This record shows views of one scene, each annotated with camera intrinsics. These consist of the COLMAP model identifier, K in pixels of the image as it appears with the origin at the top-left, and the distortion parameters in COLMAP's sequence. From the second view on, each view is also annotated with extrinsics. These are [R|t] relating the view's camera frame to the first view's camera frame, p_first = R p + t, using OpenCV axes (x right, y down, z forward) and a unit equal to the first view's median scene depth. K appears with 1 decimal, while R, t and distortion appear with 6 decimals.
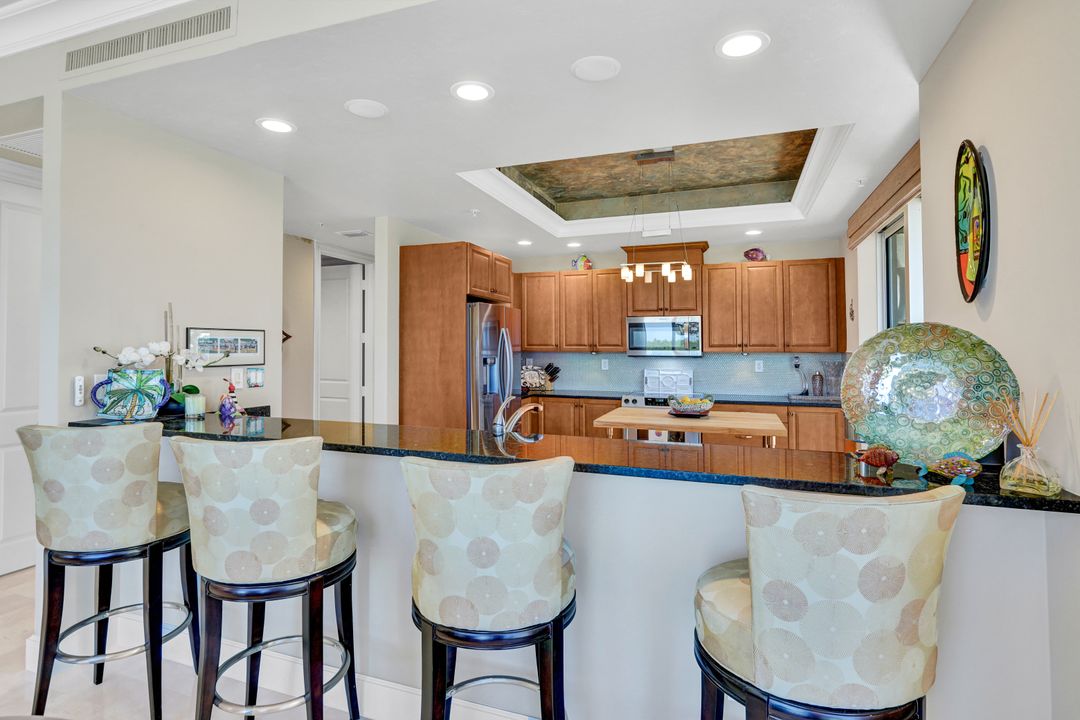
lens RADIAL K [[540.4, 0, 539.0], [0, 540.4, 341.0], [0, 0, 1]] dist [-0.026042, -0.000271]
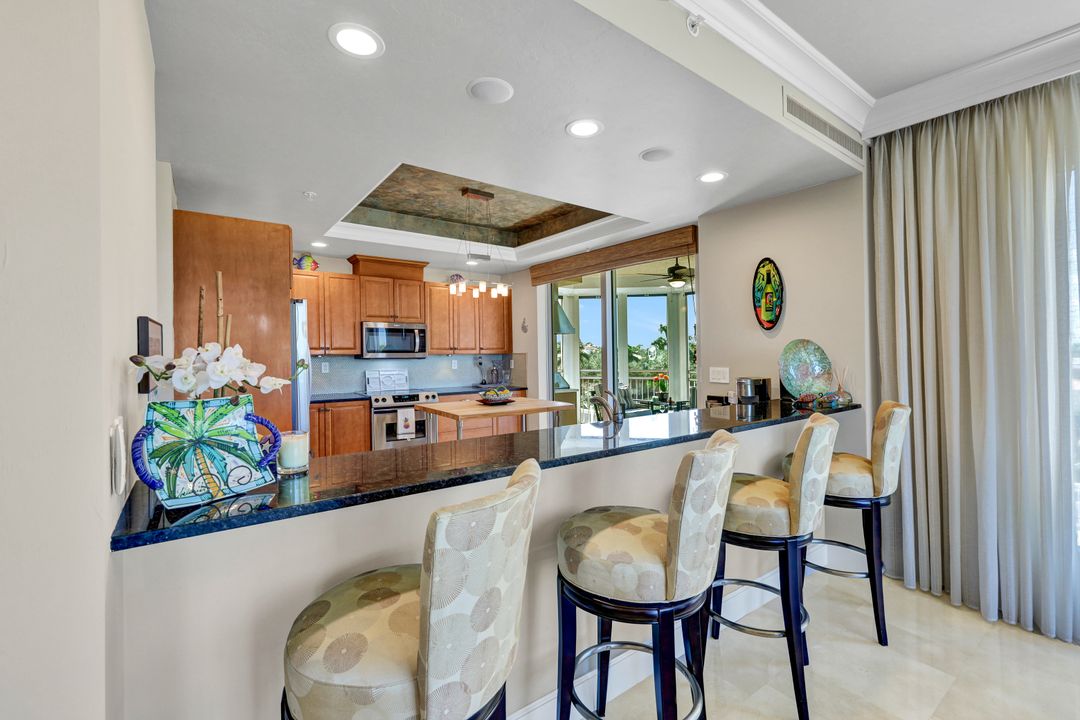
lens RADIAL K [[457.0, 0, 536.8], [0, 457.0, 352.8], [0, 0, 1]] dist [0.001599, 0.000153]
pose [[0.556687, -0.007917, 0.830685, -0.429882], [-0.007015, 0.999874, 0.014231, 0.001086], [-0.830693, -0.013749, 0.556561, 0.232015]]
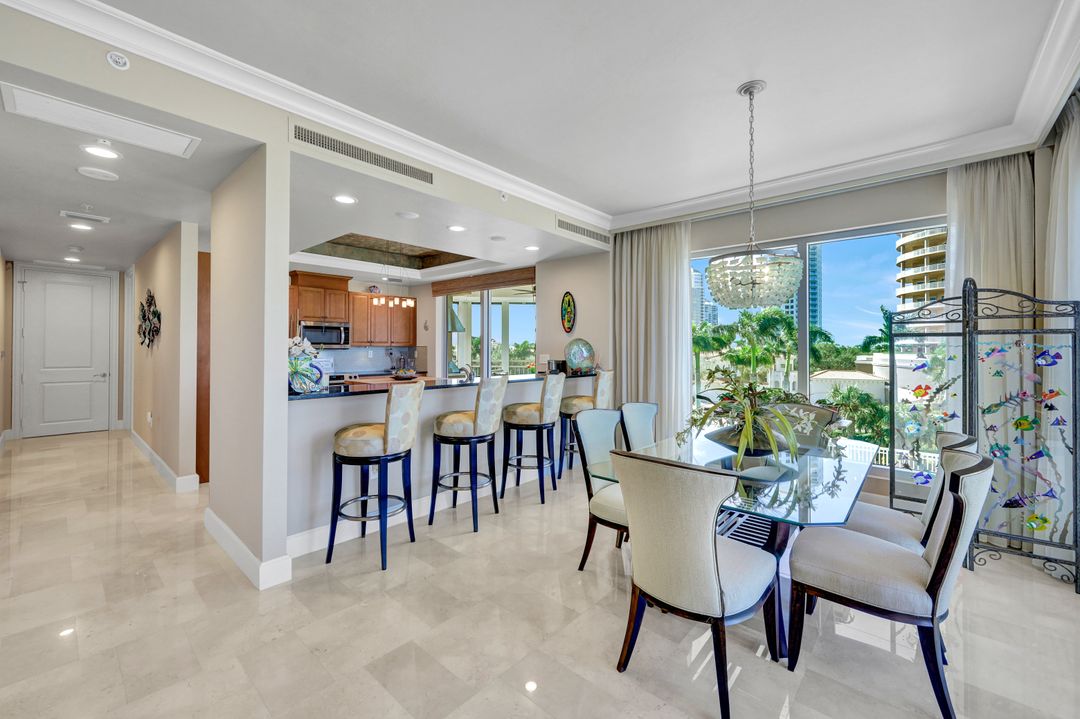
lens RADIAL K [[438.3, 0, 542.4], [0, 438.3, 332.1], [0, 0, 1]] dist [0.000962, 0.000002]
pose [[0.357088, 0.032750, 0.933497, -0.749065], [-0.018673, 0.999436, -0.027920, 0.005445], [-0.933884, -0.007461, 0.357498, -0.010082]]
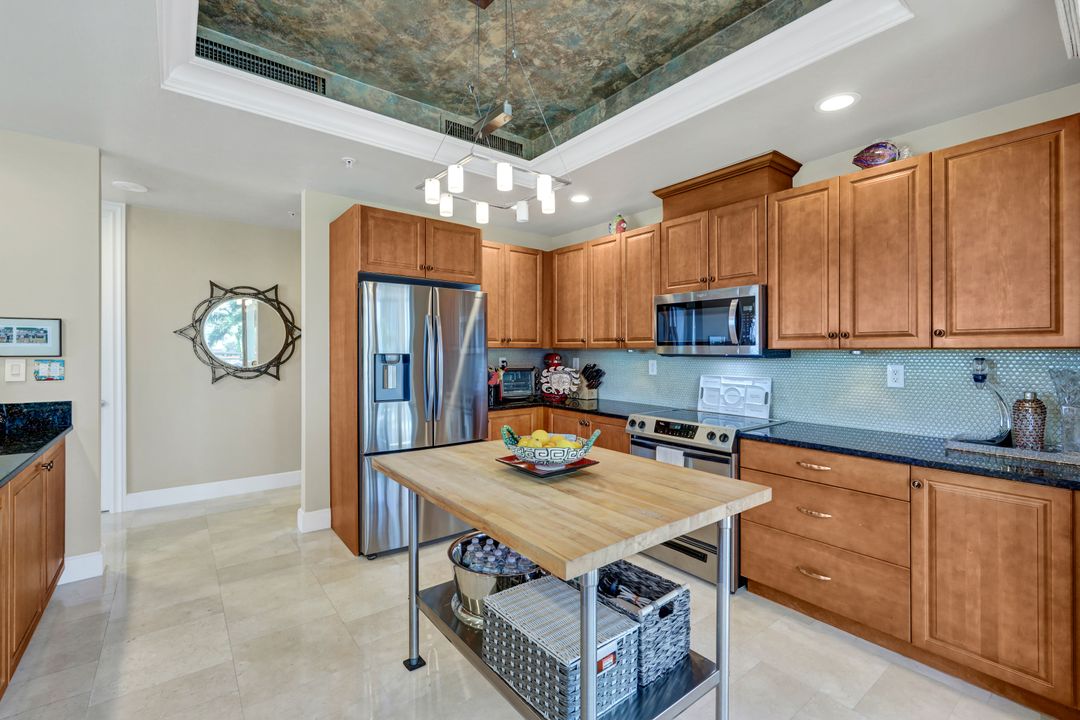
lens RADIAL K [[479.7, 0, 540.0], [0, 479.7, 360.0], [0, 0, 1]] dist [-0.000431, -0.000011]
pose [[0.847935, 0.013075, -0.529939, 0.386016], [0.002746, 0.999574, 0.029057, 0.018005], [0.530093, -0.026094, 0.847538, 0.459562]]
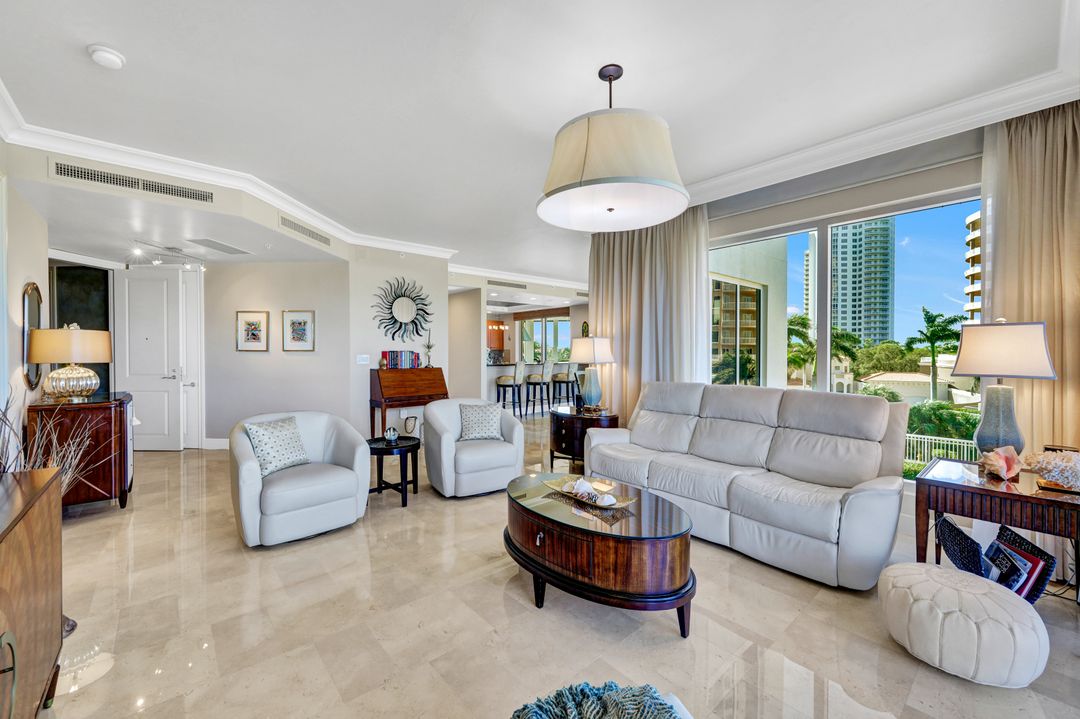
lens RADIAL K [[433.5, 0, 540.5], [0, 433.5, 344.5], [0, 0, 1]] dist [0.000743, -0.000084]
pose [[0.474899, 0.010800, 0.879974, -1.708150], [-0.010730, 0.999921, -0.006481, 0.003038], [-0.879975, -0.006364, 0.474977, -0.505464]]
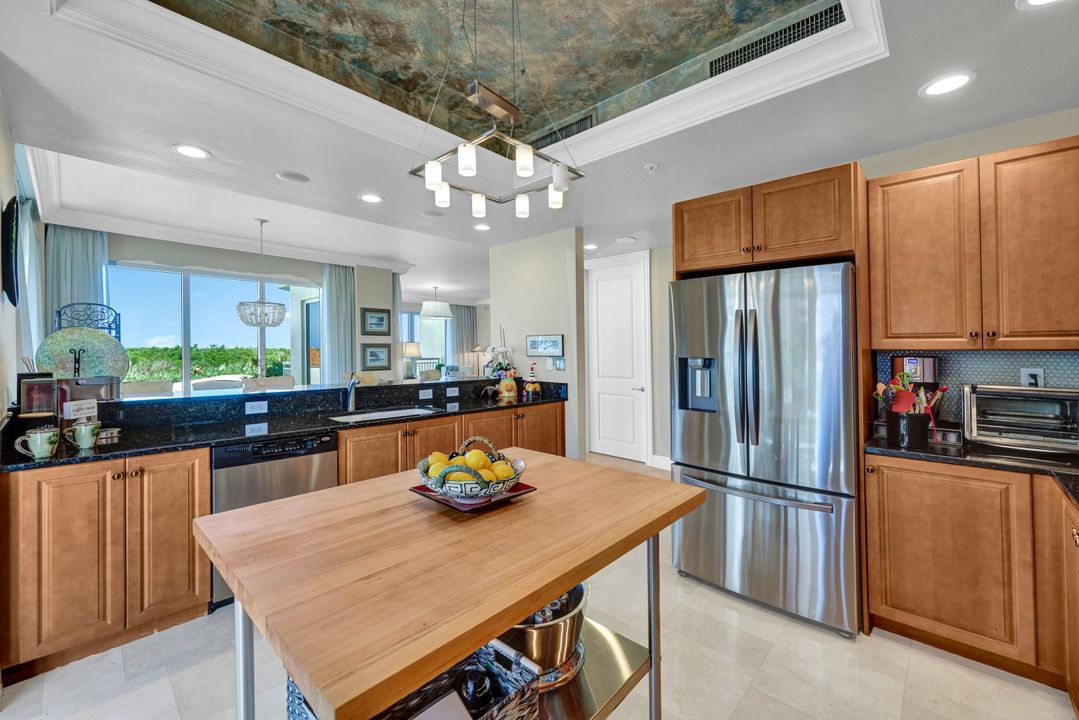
lens RADIAL K [[439.3, 0, 540.0], [0, 439.3, 358.5], [0, 0, 1]] dist [0.000344, 0.000141]
pose [[-0.396969, 0.014588, -0.917716, 0.431092], [0.009548, 0.999885, 0.011764, 0.020997], [0.917782, -0.004093, -0.397063, 0.900820]]
